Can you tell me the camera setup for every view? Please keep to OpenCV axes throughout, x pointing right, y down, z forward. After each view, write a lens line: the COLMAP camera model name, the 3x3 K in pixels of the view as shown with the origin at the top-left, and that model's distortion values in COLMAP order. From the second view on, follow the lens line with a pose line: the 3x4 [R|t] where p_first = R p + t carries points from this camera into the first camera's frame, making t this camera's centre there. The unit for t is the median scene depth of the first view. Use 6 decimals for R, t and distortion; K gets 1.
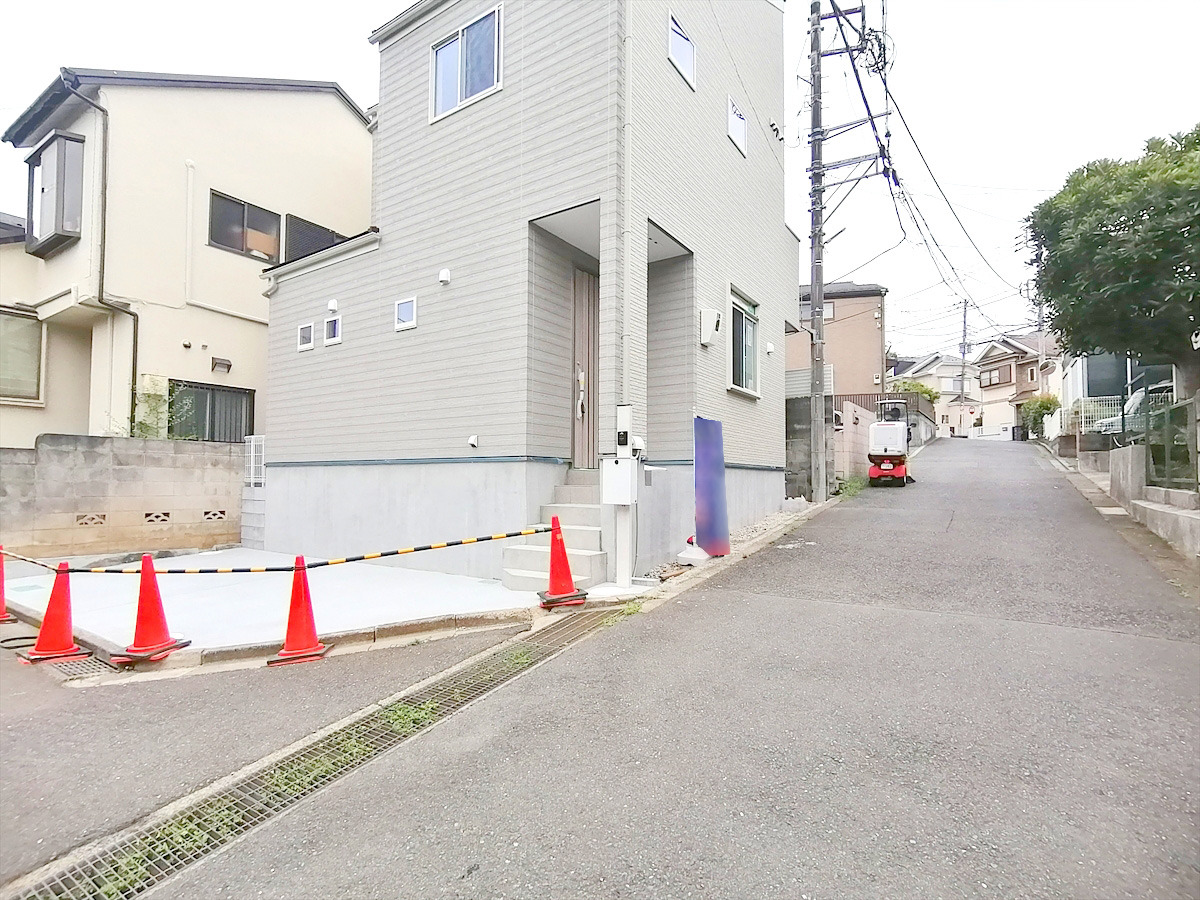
lens RADIAL K [[599.5, 0, 602.0], [0, 599.5, 462.2], [0, 0, 1]] dist [-0.015894, -0.001054]
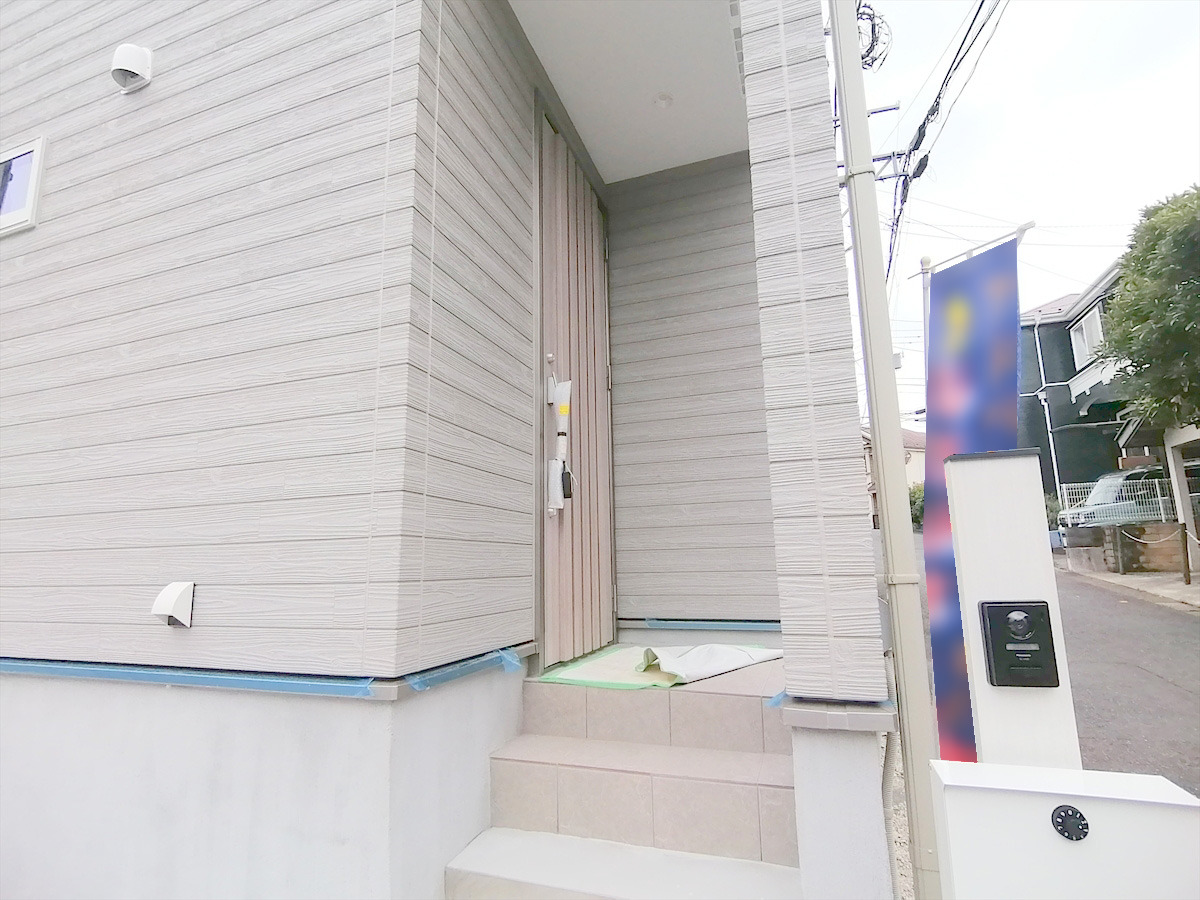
lens RADIAL K [[592.5, 0, 597.7], [0, 592.5, 468.7], [0, 0, 1]] dist [-0.002337, -0.000922]
pose [[0.969372, 0.016470, 0.245045, -0.080725], [0.017178, 0.990759, -0.134544, -0.043977], [-0.244997, 0.134633, 0.960131, 0.550210]]
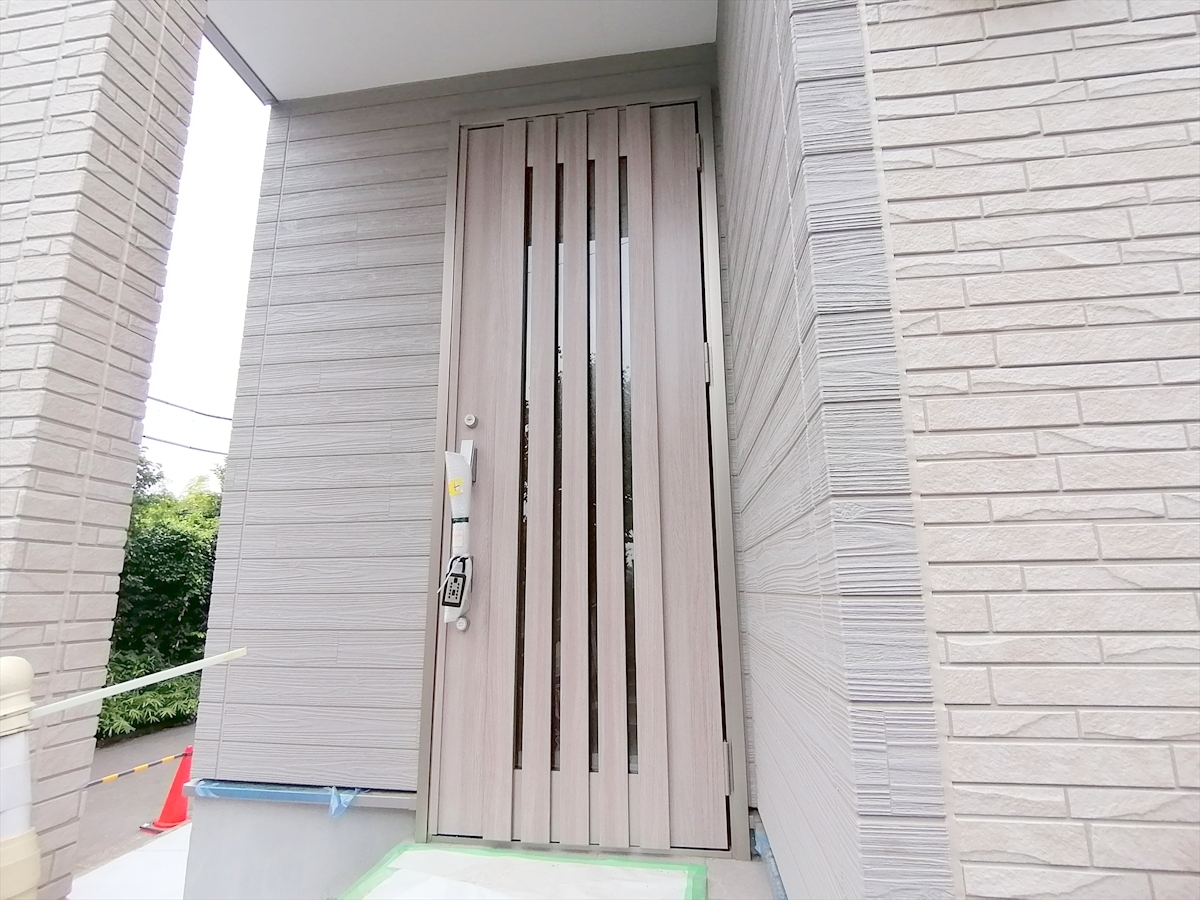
lens RADIAL K [[574.5, 0, 598.9], [0, 574.5, 477.9], [0, 0, 1]] dist [-0.001467, -0.000253]
pose [[0.428742, -0.177844, -0.885750, 0.185140], [0.037142, 0.983074, -0.179407, -0.075262], [0.902663, 0.044021, 0.428090, 0.783744]]
